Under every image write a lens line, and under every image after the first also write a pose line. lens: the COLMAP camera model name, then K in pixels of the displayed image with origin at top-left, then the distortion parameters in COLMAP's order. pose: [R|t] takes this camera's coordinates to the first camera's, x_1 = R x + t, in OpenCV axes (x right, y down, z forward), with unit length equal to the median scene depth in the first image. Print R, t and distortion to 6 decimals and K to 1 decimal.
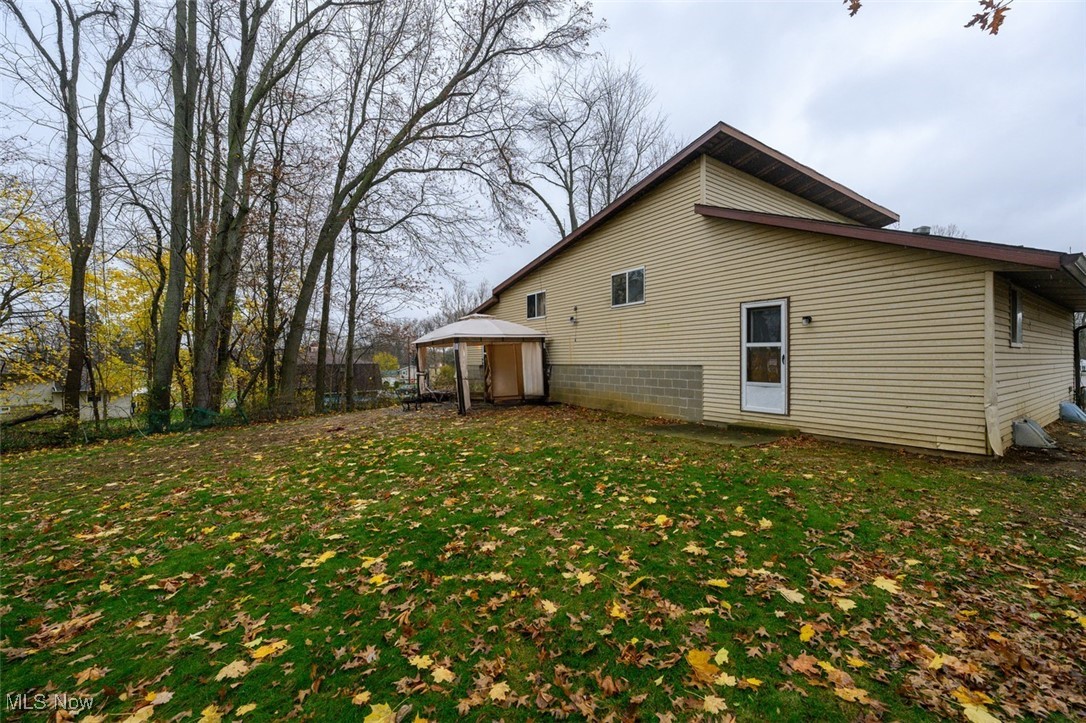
lens RADIAL K [[435.3, 0, 543.0], [0, 435.3, 361.5], [0, 0, 1]] dist [0.000306, 0.000019]
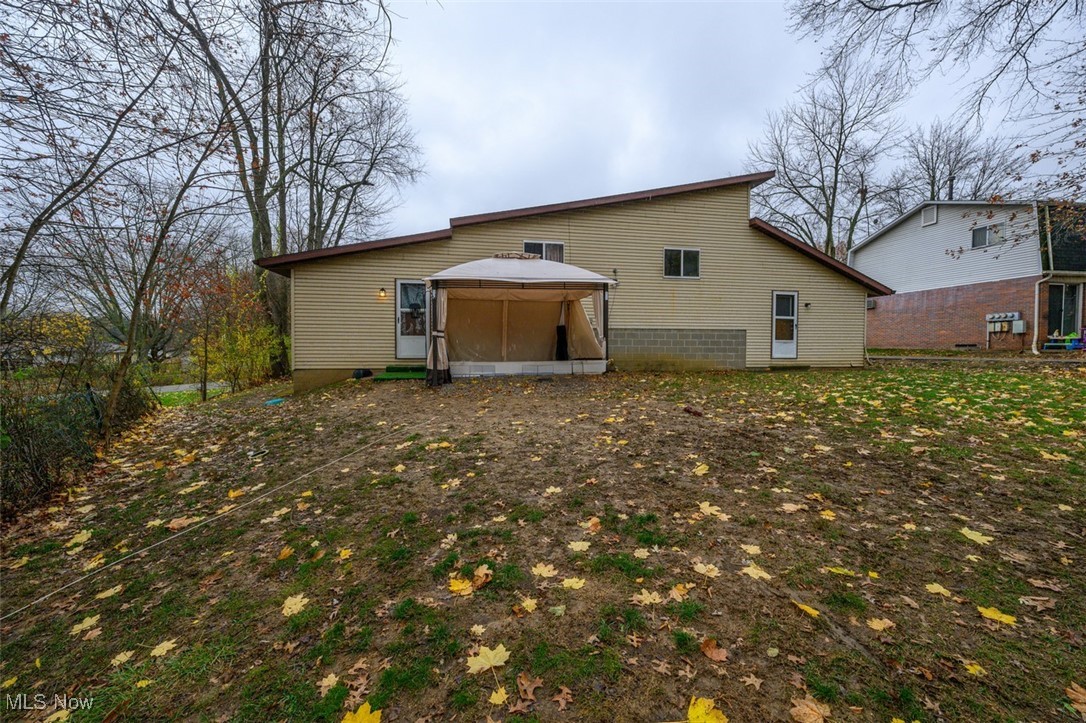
lens RADIAL K [[435.3, 0, 543.0], [0, 435.3, 361.5], [0, 0, 1]] dist [0.000306, 0.000019]
pose [[0.403103, -0.038628, 0.914339, -1.363678], [-0.006857, 0.998953, 0.045226, 0.058935], [-0.915129, -0.024500, 0.402416, 1.134282]]
